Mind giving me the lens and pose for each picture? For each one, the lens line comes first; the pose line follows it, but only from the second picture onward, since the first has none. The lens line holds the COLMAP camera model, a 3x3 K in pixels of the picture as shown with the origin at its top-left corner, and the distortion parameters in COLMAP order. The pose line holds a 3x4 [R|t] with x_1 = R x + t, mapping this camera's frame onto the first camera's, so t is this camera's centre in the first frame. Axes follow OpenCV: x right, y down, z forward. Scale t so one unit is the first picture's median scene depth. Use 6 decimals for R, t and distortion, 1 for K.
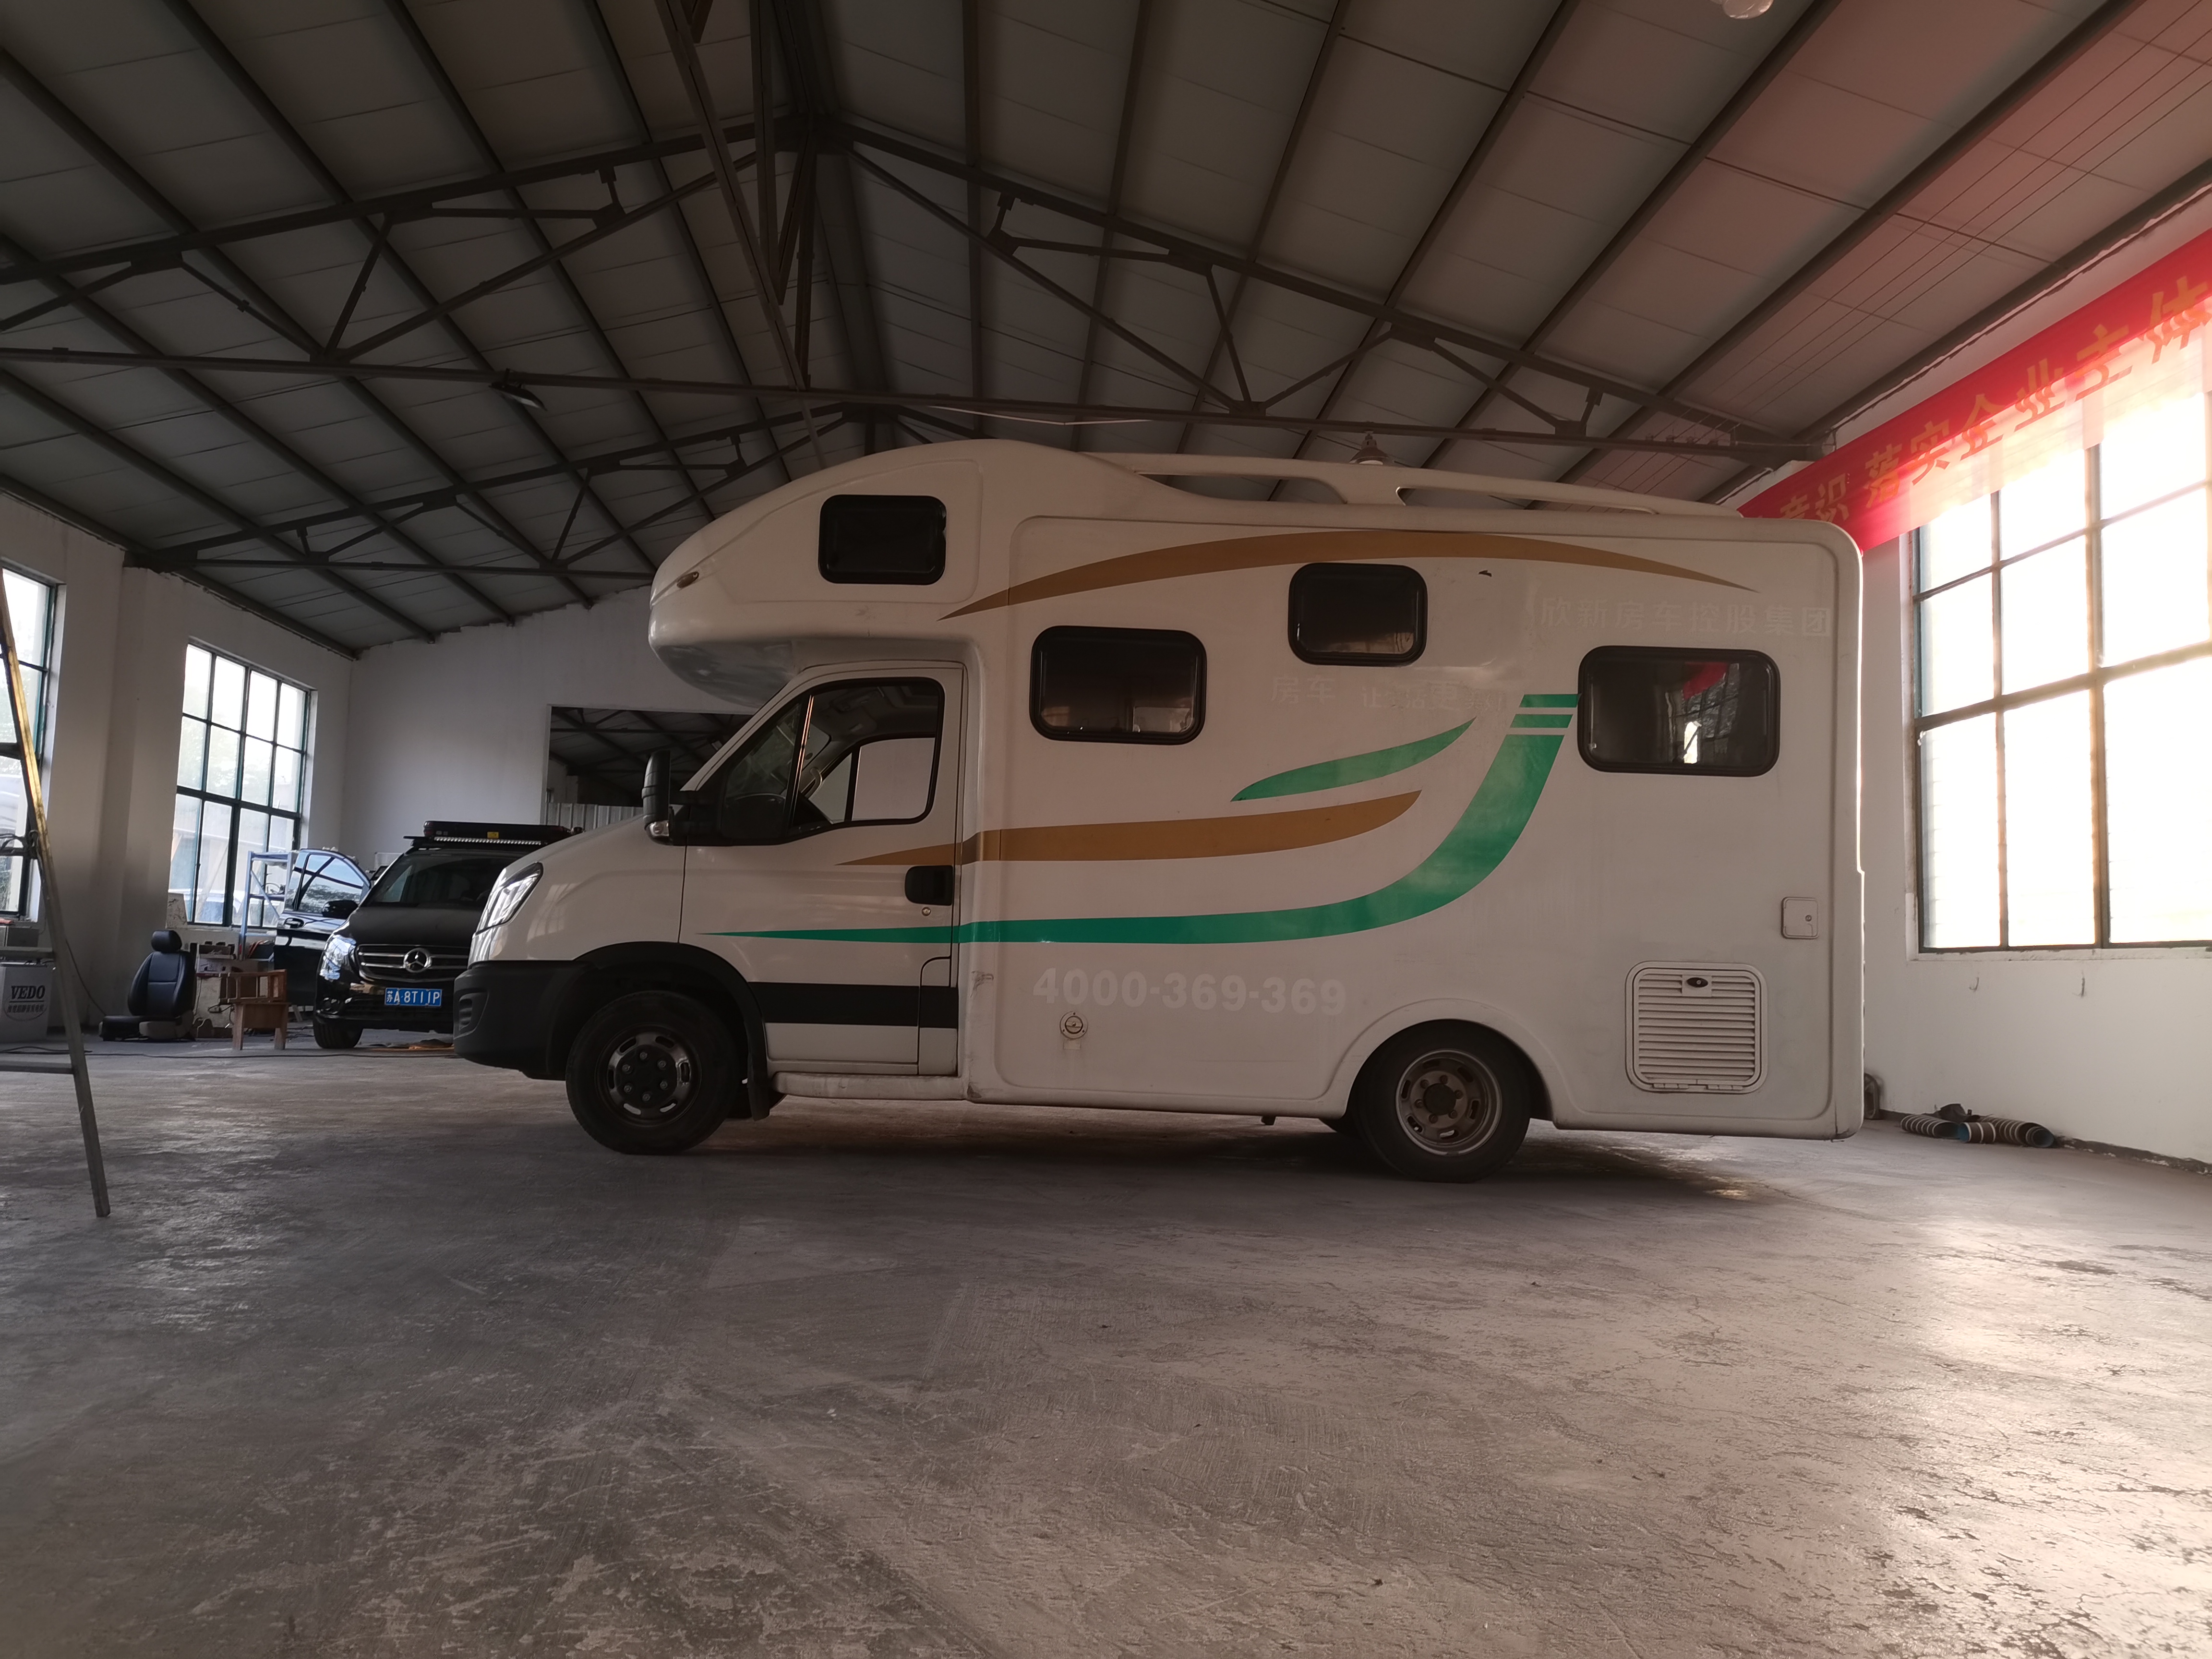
lens RADIAL K [[1615.2, 0, 1121.6], [0, 1615.2, 822.4], [0, 0, 1]] dist [0.055484, -0.030546]
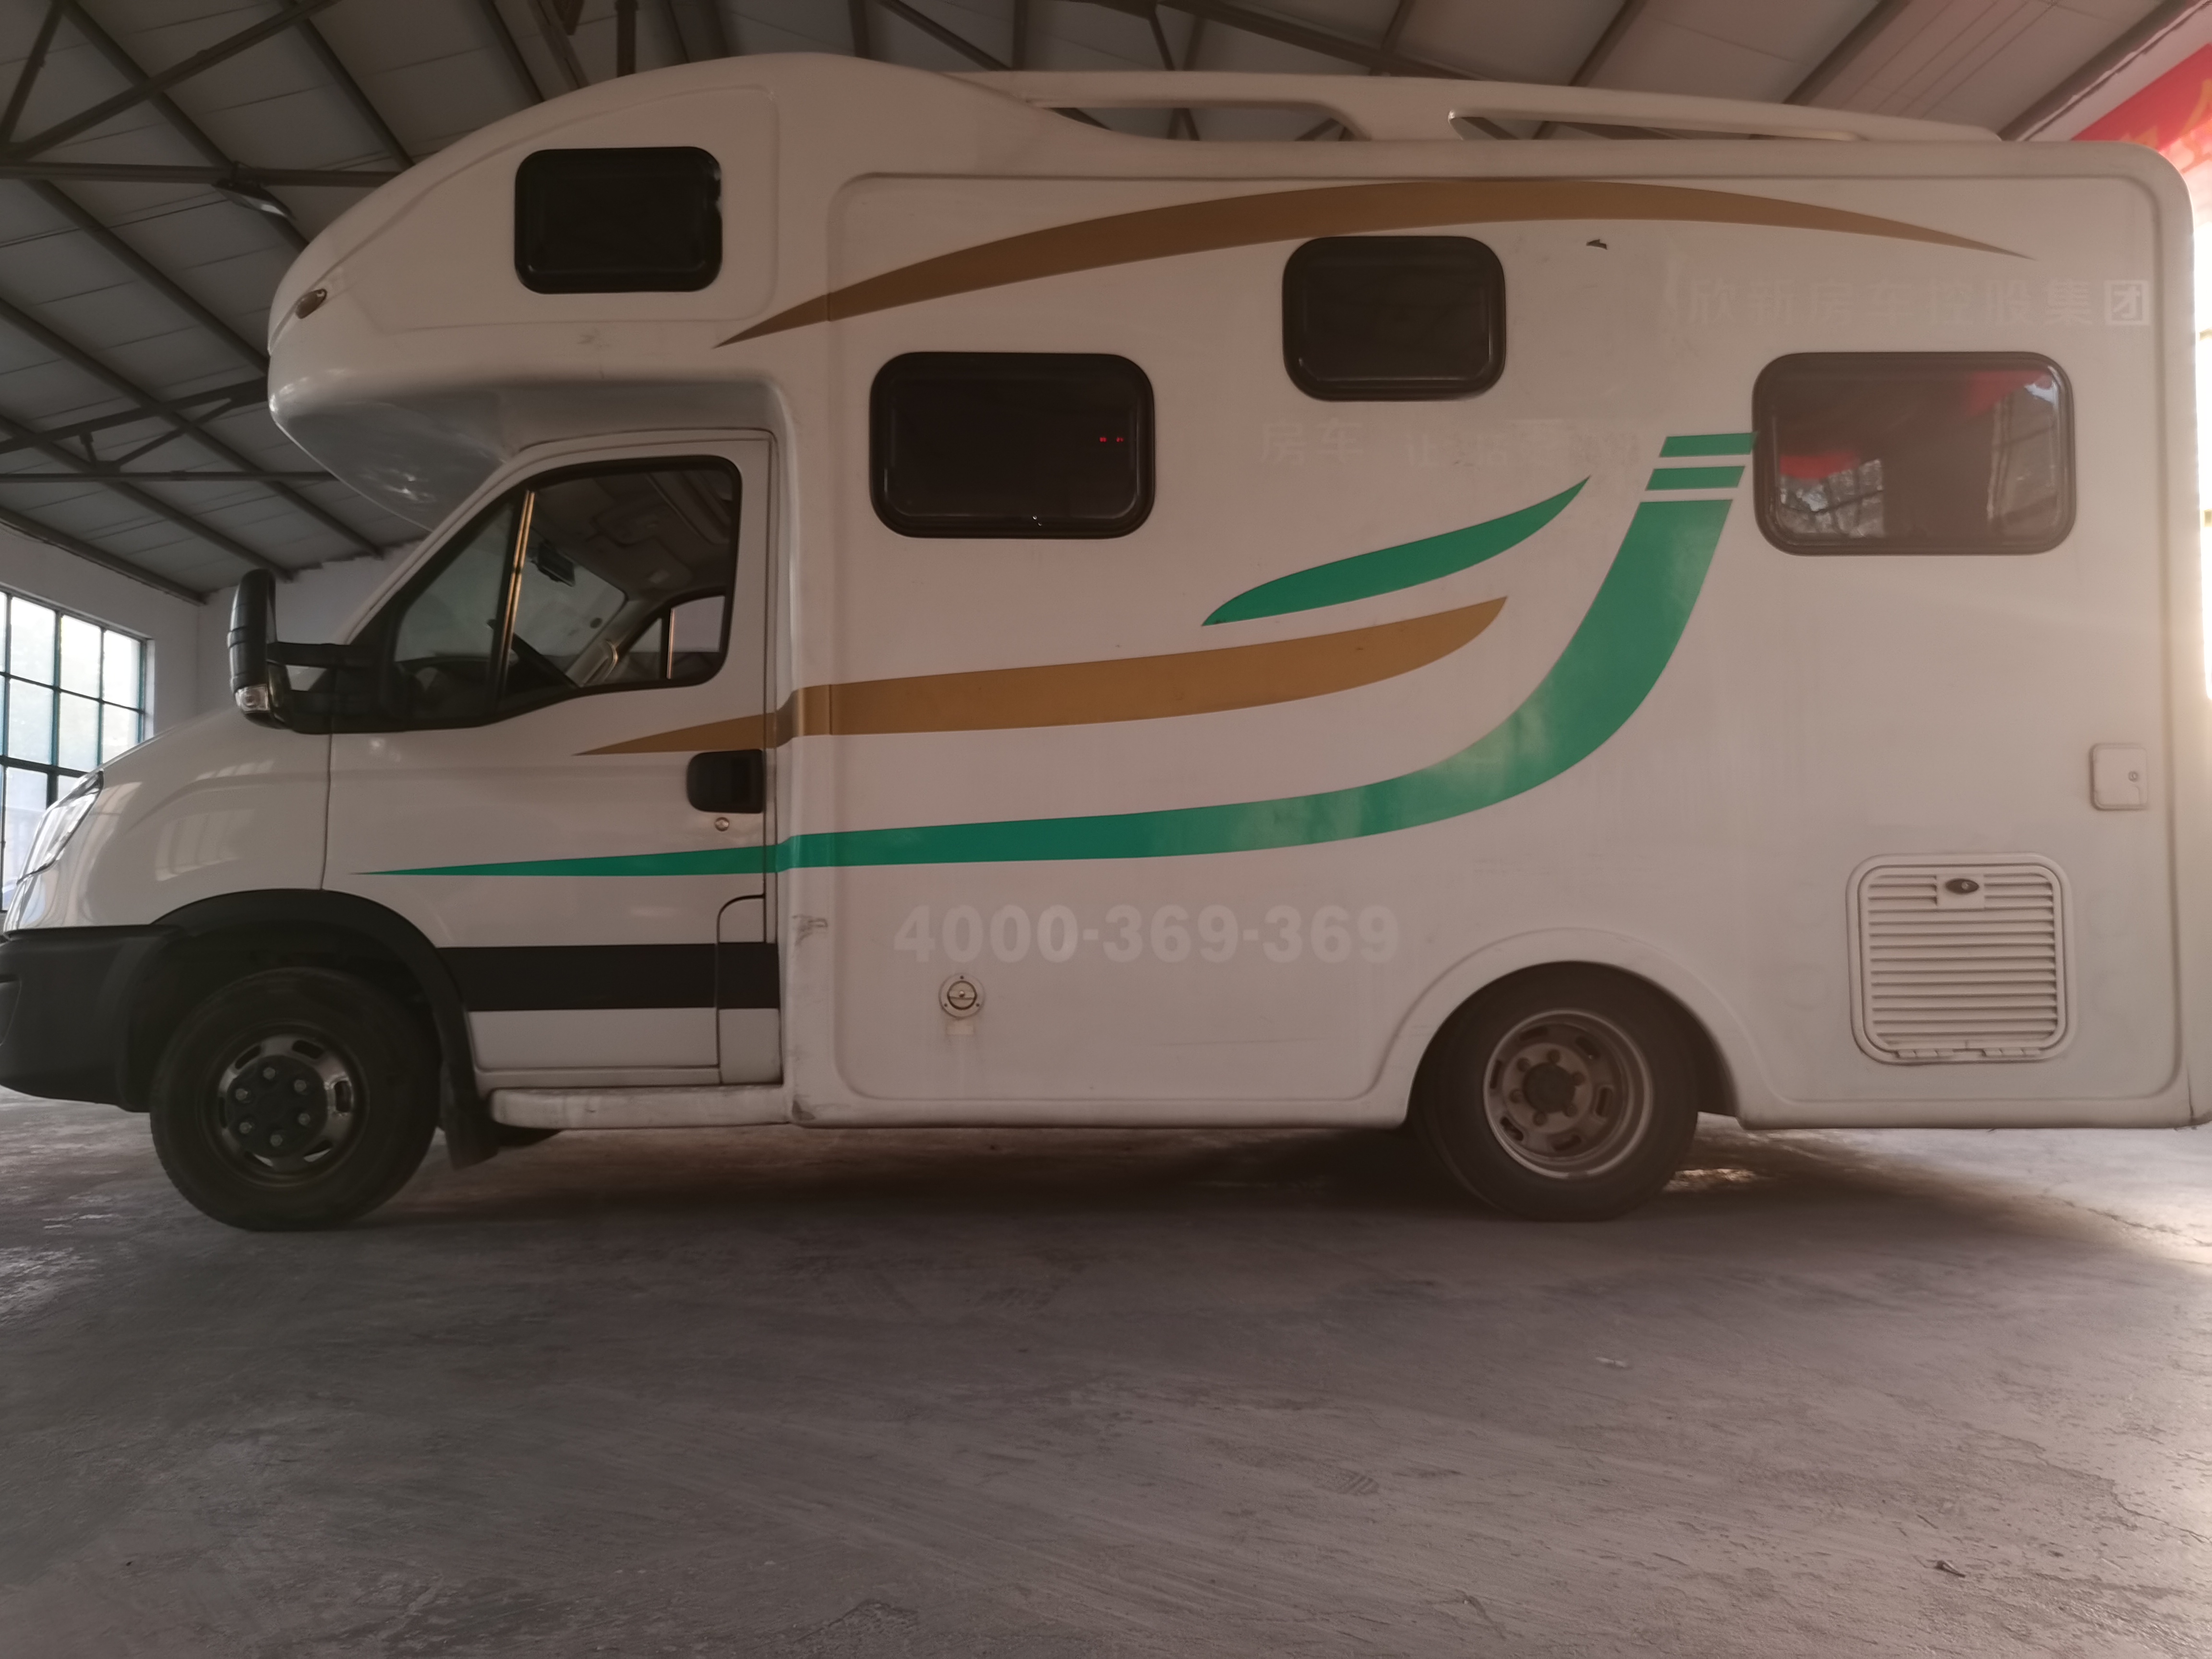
lens RADIAL K [[1615.2, 0, 1121.6], [0, 1615.2, 822.4], [0, 0, 1]] dist [0.055484, -0.030546]
pose [[0.999158, -0.039680, 0.010465, 0.027023], [0.039399, 0.998890, 0.025828, 0.044635], [-0.011479, -0.025394, 0.999612, 0.374134]]
